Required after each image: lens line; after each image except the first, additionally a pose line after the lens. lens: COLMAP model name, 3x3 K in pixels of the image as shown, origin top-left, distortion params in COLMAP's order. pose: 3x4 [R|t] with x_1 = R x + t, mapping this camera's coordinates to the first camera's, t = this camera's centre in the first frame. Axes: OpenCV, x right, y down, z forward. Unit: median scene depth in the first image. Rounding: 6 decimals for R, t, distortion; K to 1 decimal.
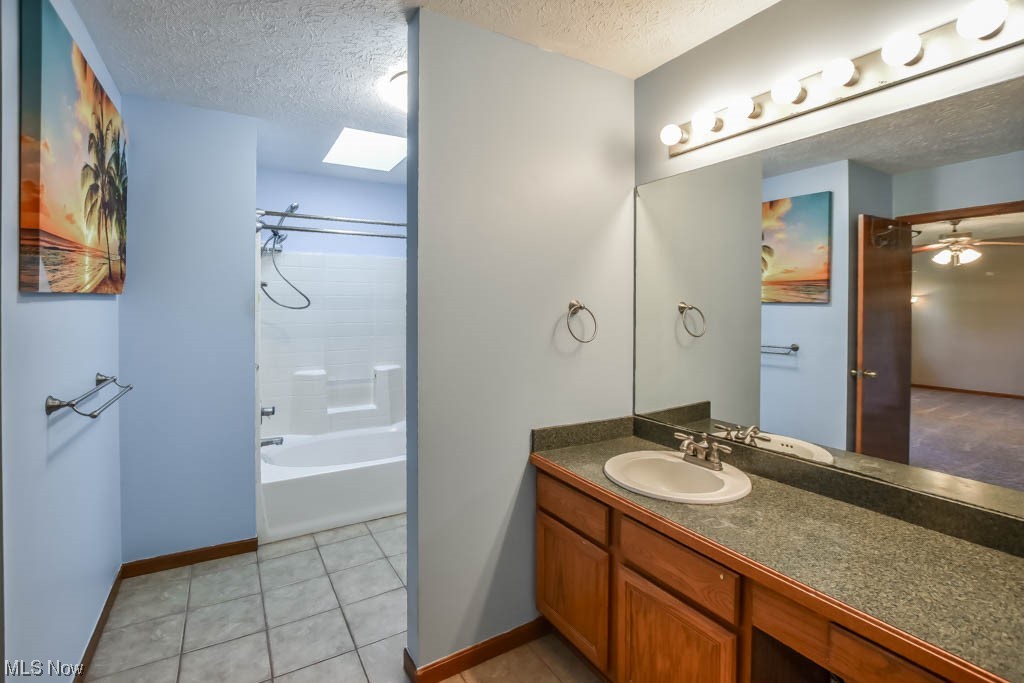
lens RADIAL K [[470.0, 0, 515.8], [0, 470.0, 302.2], [0, 0, 1]] dist [-0.025749, 0.000063]
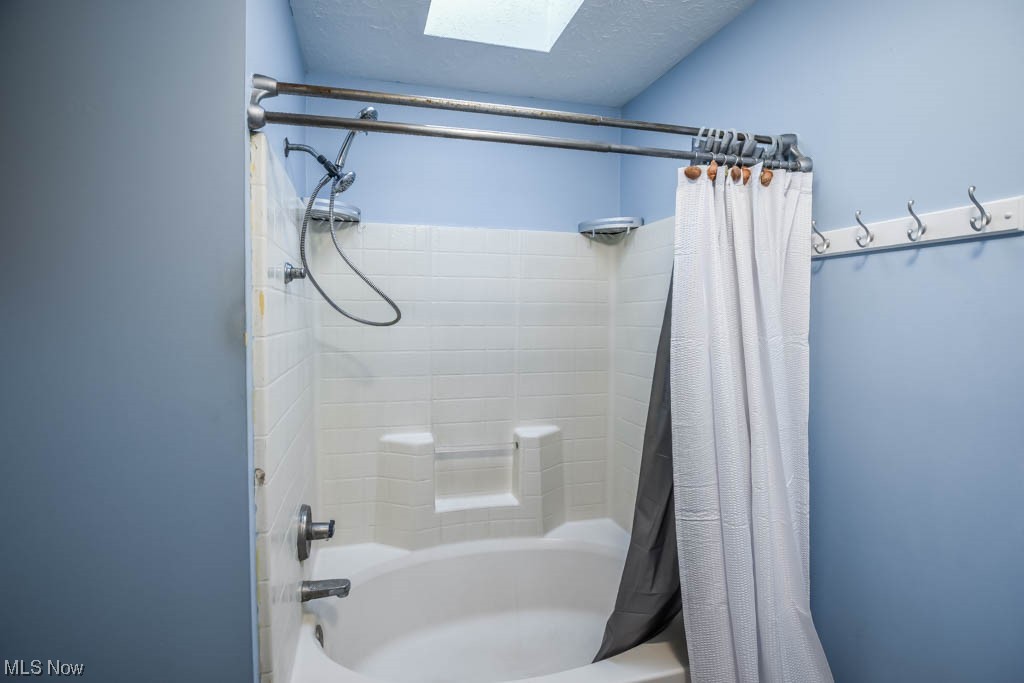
lens RADIAL K [[470.0, 0, 515.8], [0, 470.0, 302.2], [0, 0, 1]] dist [-0.025749, 0.000063]
pose [[0.972744, -0.006601, -0.231787, -0.193785], [0.000905, 0.999695, -0.024669, 0.000498], [0.231879, 0.023787, 0.972454, 0.514614]]
